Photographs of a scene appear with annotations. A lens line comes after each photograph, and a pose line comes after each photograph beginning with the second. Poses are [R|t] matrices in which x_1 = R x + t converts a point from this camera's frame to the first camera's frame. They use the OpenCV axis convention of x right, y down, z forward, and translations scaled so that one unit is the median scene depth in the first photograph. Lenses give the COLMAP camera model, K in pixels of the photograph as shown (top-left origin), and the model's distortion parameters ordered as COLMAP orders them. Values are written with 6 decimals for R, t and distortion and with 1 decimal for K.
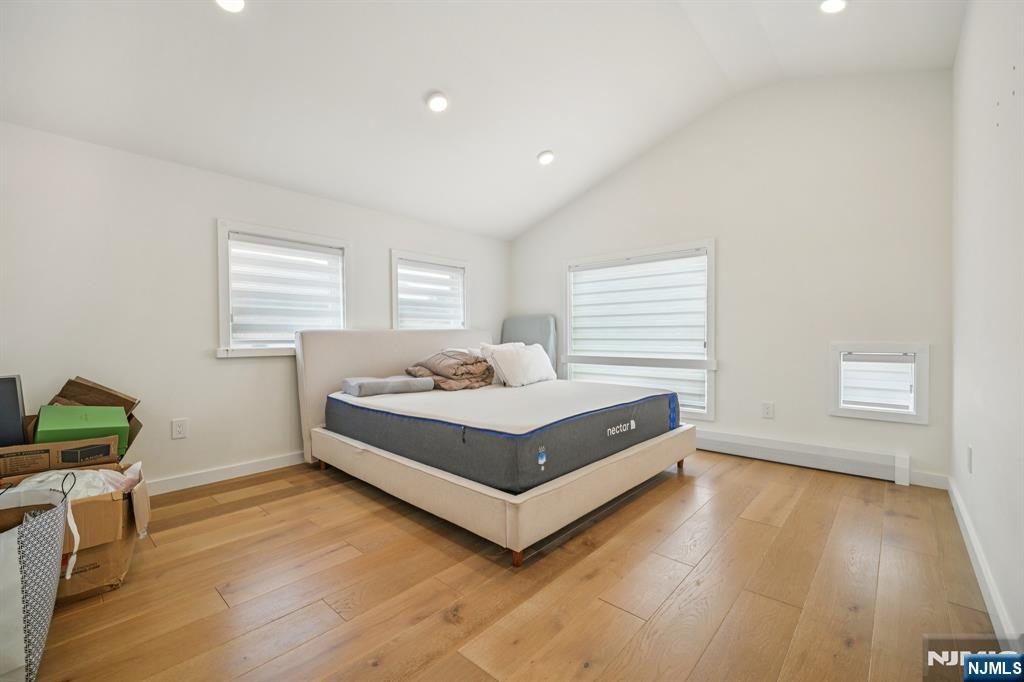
lens RADIAL K [[424.3, 0, 513.8], [0, 424.3, 330.6], [0, 0, 1]] dist [0.017091, -0.013527]
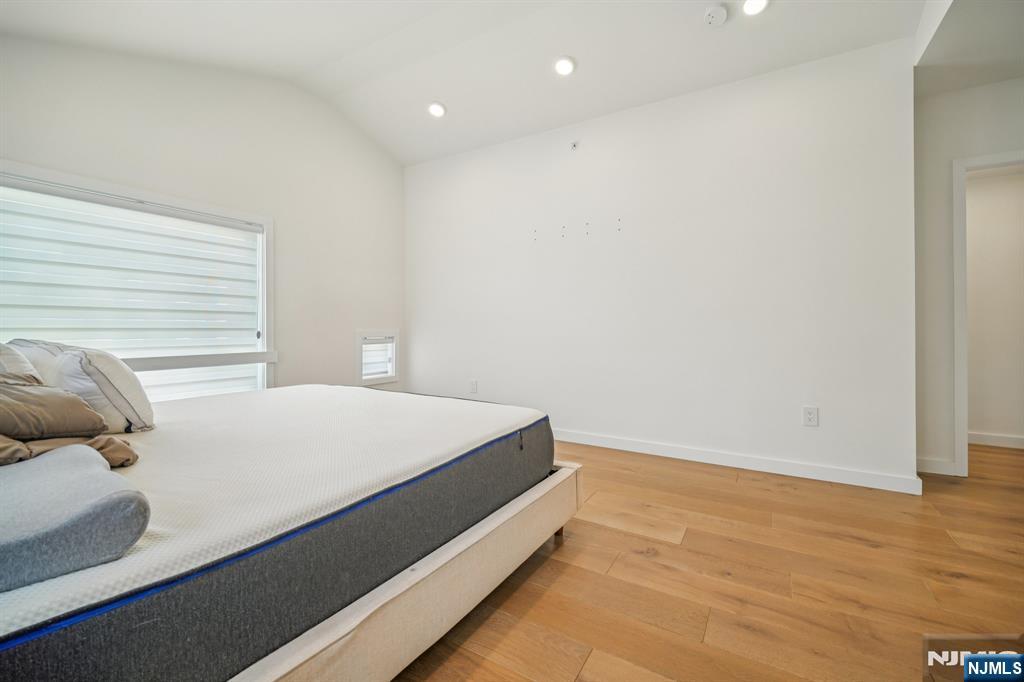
lens RADIAL K [[424.3, 0, 513.8], [0, 424.3, 330.6], [0, 0, 1]] dist [0.017091, -0.013527]
pose [[-0.179707, -0.002312, 0.983717, -0.662753], [-0.006348, 0.999979, 0.001191, 0.026278], [-0.983700, -0.006030, -0.179718, 0.846278]]
